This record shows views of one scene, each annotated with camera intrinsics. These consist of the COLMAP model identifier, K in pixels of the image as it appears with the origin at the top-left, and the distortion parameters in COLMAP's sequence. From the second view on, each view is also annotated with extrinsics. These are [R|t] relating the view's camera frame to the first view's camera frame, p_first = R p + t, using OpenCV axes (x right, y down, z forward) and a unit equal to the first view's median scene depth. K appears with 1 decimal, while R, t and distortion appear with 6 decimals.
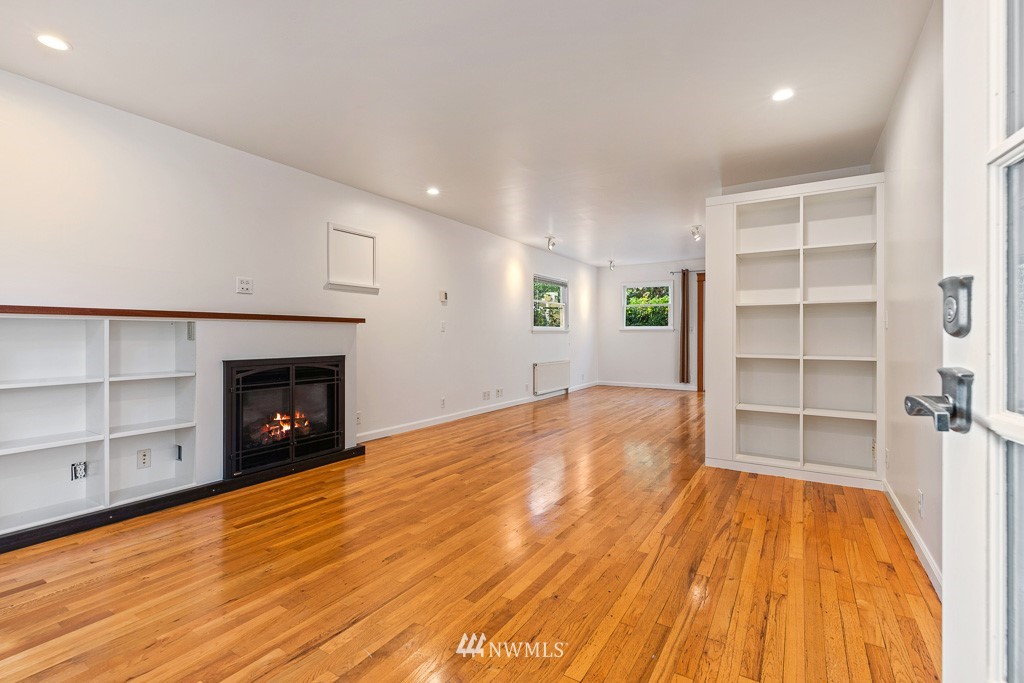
lens RADIAL K [[455.7, 0, 512.2], [0, 455.7, 337.3], [0, 0, 1]] dist [0.000588, 0.000040]
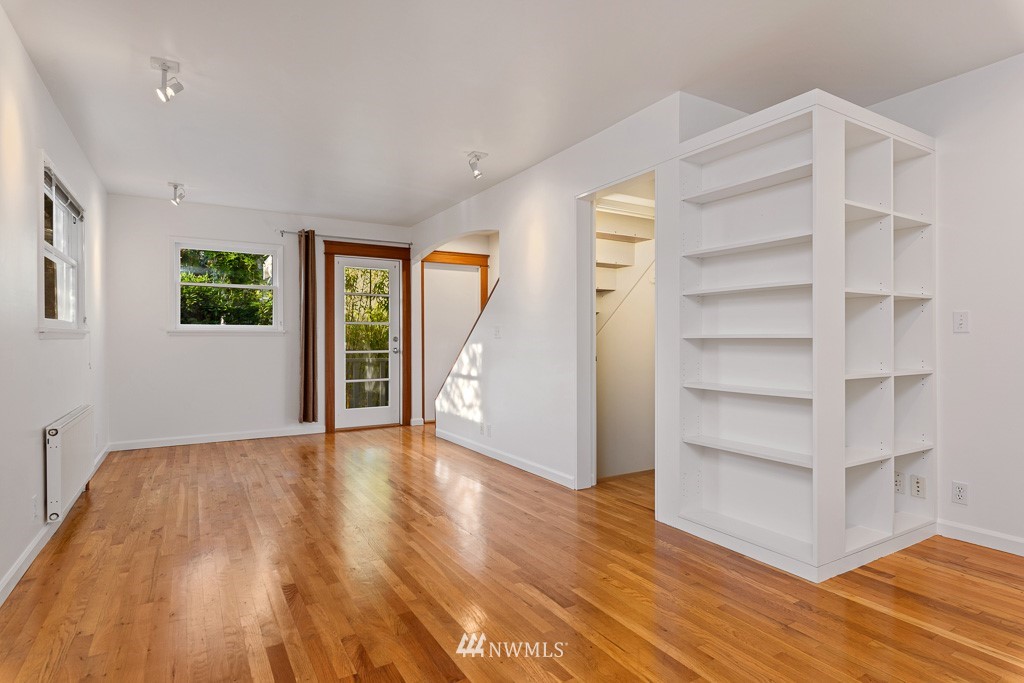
lens RADIAL K [[542.7, 0, 513.5], [0, 542.7, 340.5], [0, 0, 1]] dist [-0.002294, -0.000597]
pose [[0.443161, -0.000913, 0.896441, -0.134232], [0.006987, 0.999973, -0.002436, -0.002359], [-0.896415, 0.007343, 0.443156, 0.450468]]
